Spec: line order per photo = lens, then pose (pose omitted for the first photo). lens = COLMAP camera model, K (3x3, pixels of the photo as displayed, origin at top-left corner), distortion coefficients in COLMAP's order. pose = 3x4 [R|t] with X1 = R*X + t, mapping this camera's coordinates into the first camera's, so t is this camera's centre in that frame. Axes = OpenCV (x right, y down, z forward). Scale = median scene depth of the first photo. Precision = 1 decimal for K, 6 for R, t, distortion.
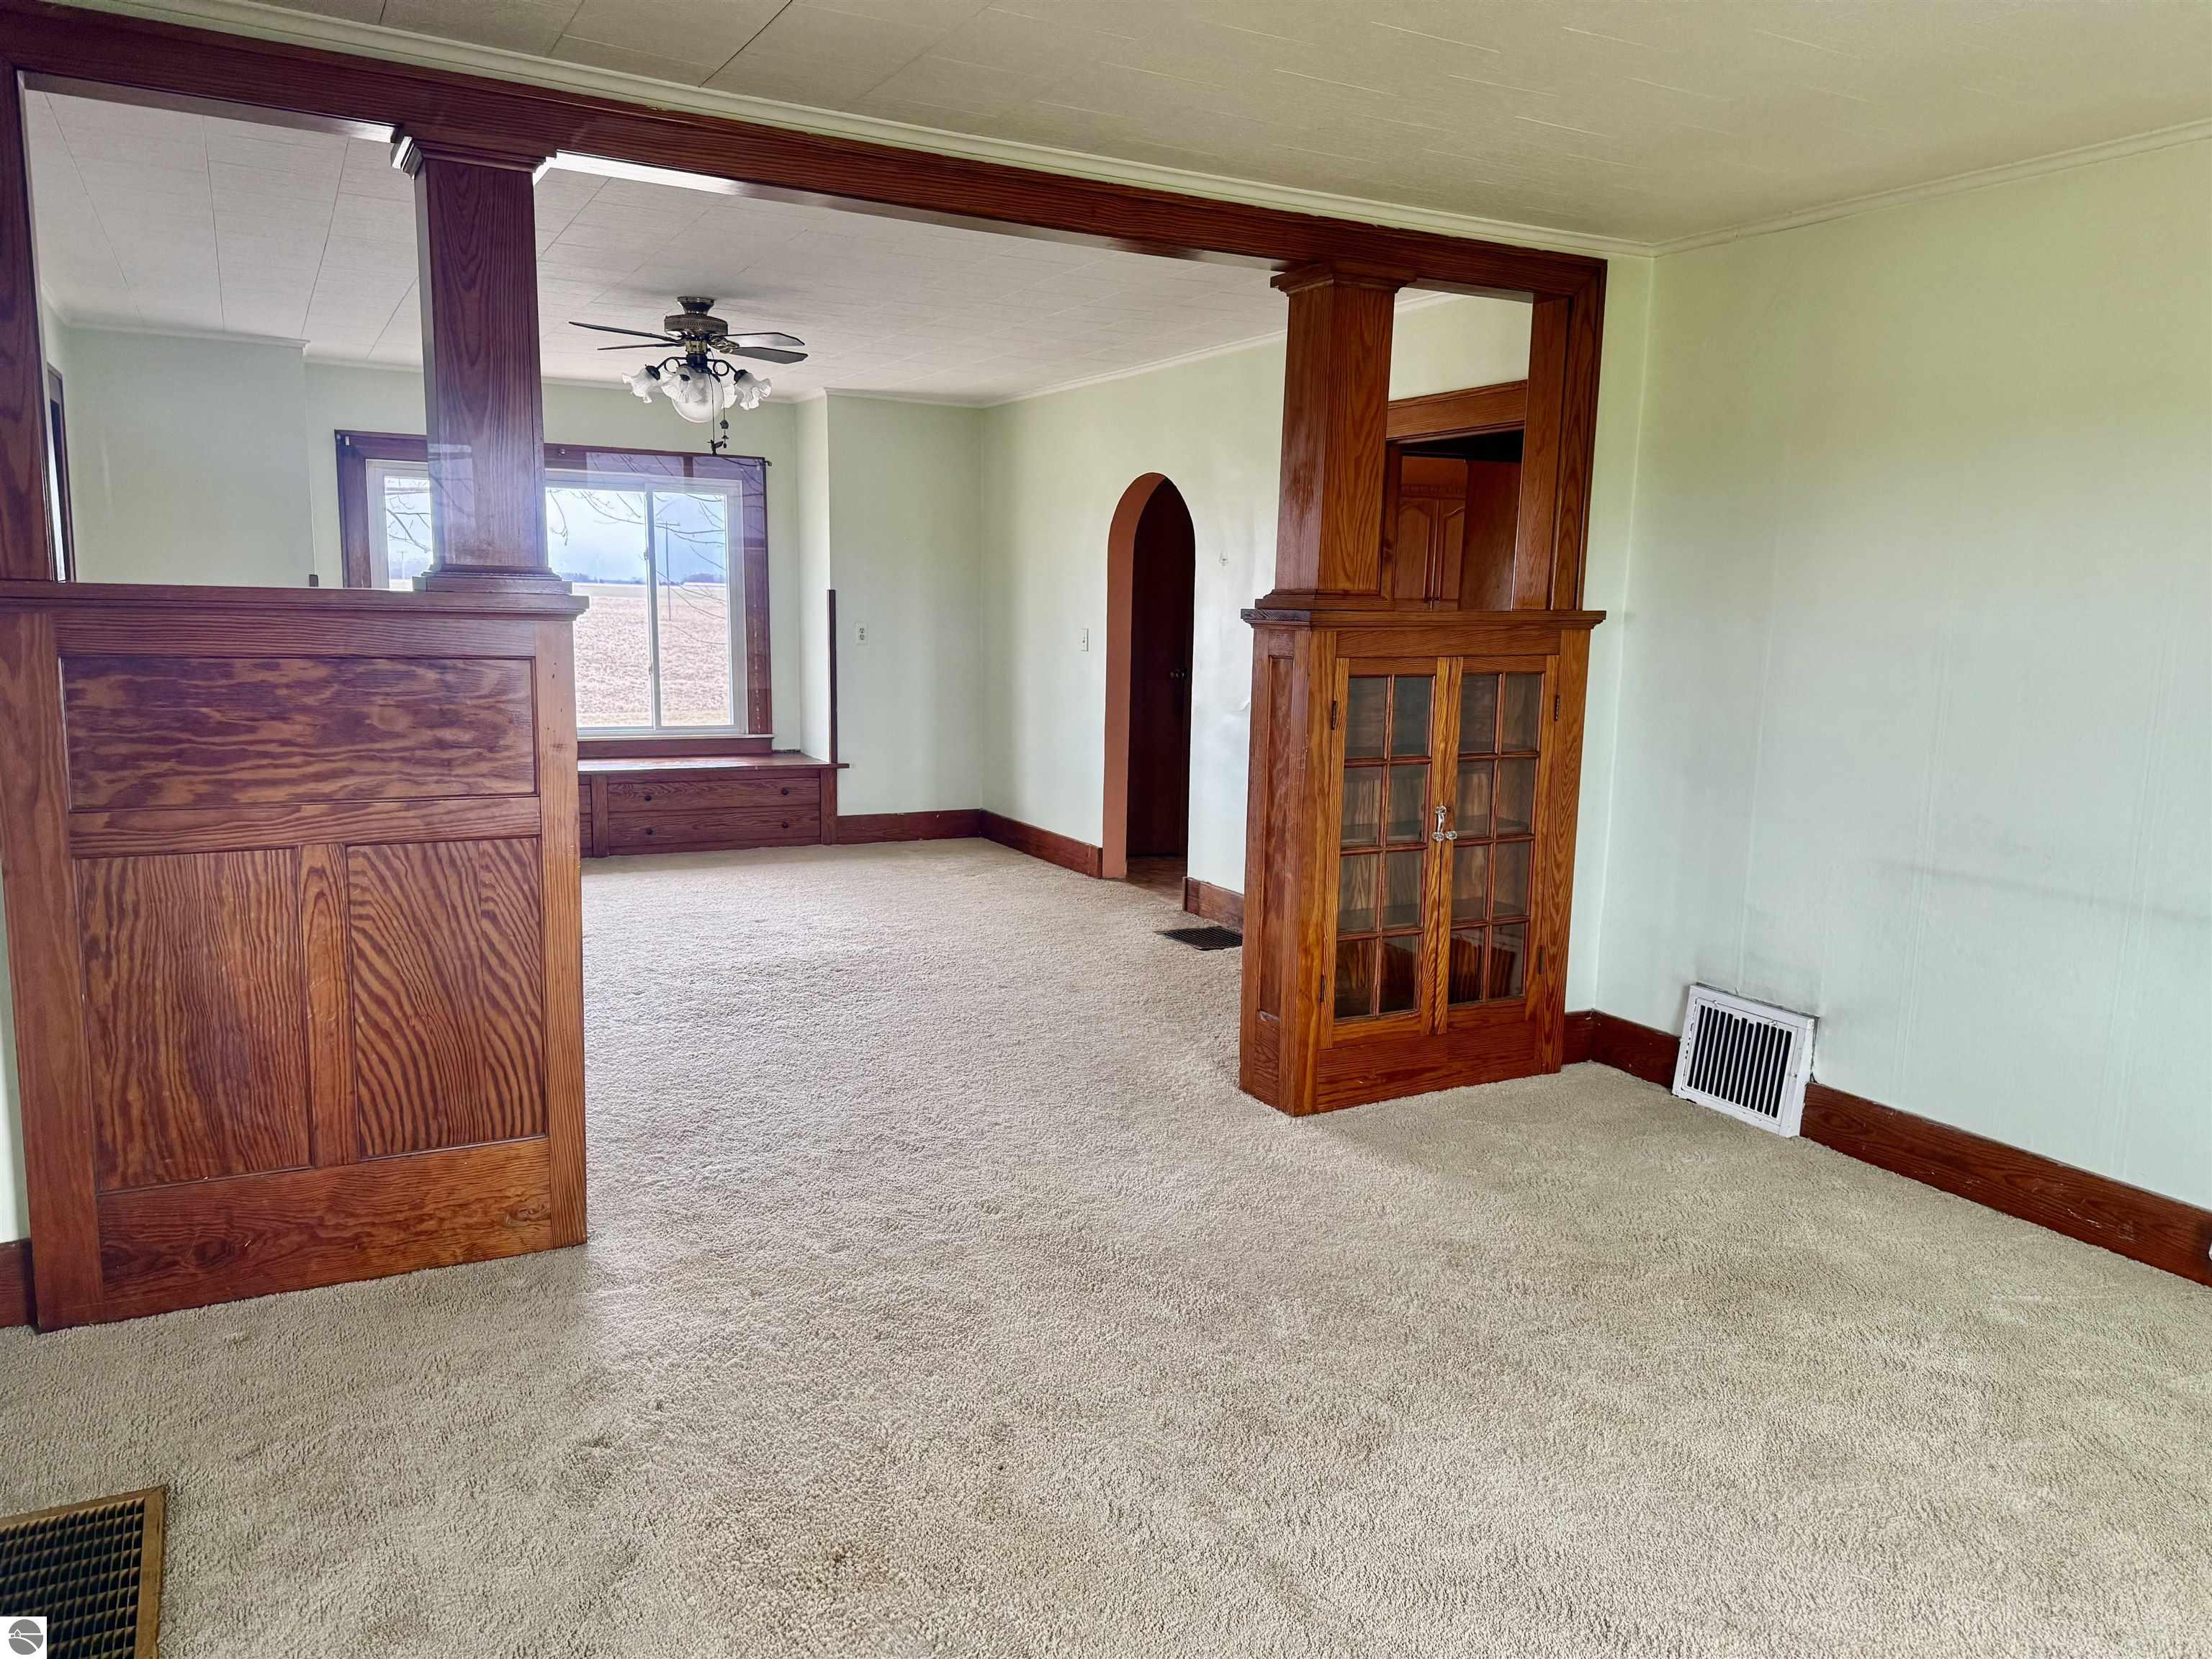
lens RADIAL K [[1578.2, 0, 1106.0], [0, 1578.2, 829.5], [0, 0, 1]] dist [0.131900, 0.103092]
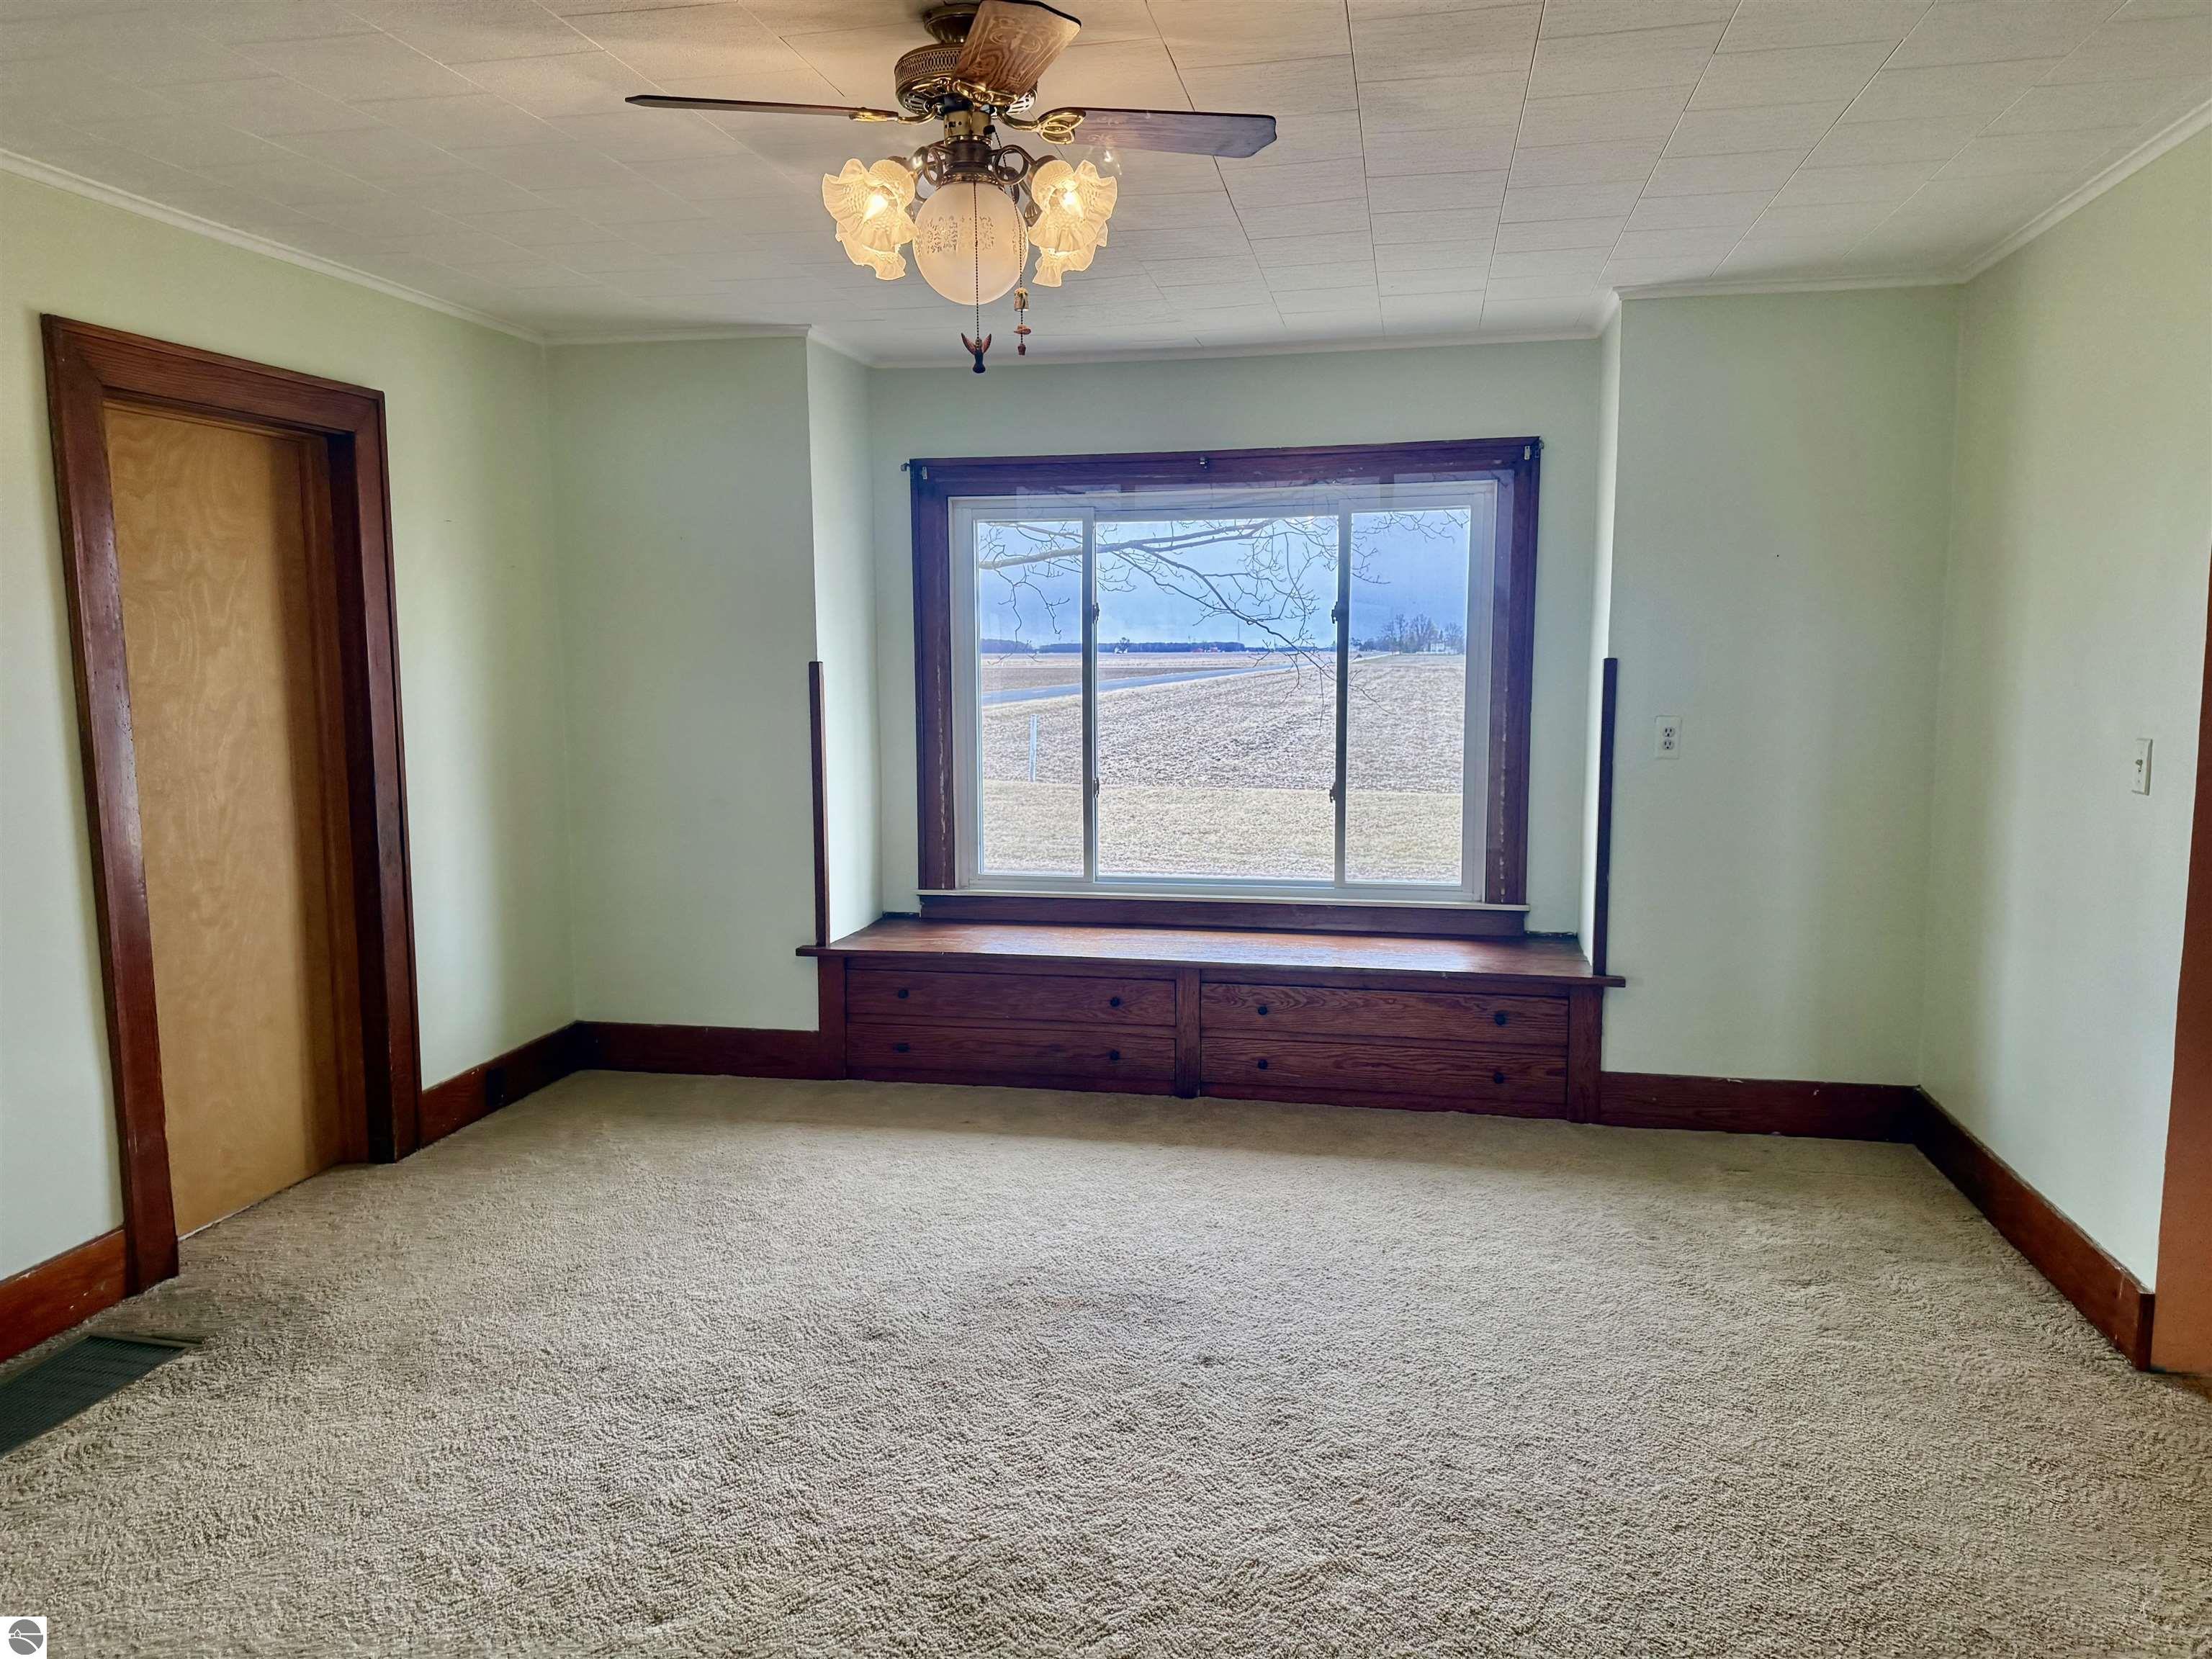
lens RADIAL K [[1542.3, 0, 1109.5], [0, 1542.3, 839.9], [0, 0, 1]] dist [0.039939, -0.042250]
pose [[0.767276, 0.059549, -0.638546, 0.035918], [-0.079704, 0.996815, -0.002813, -0.073398], [0.636345, 0.053053, 0.769578, 0.483953]]
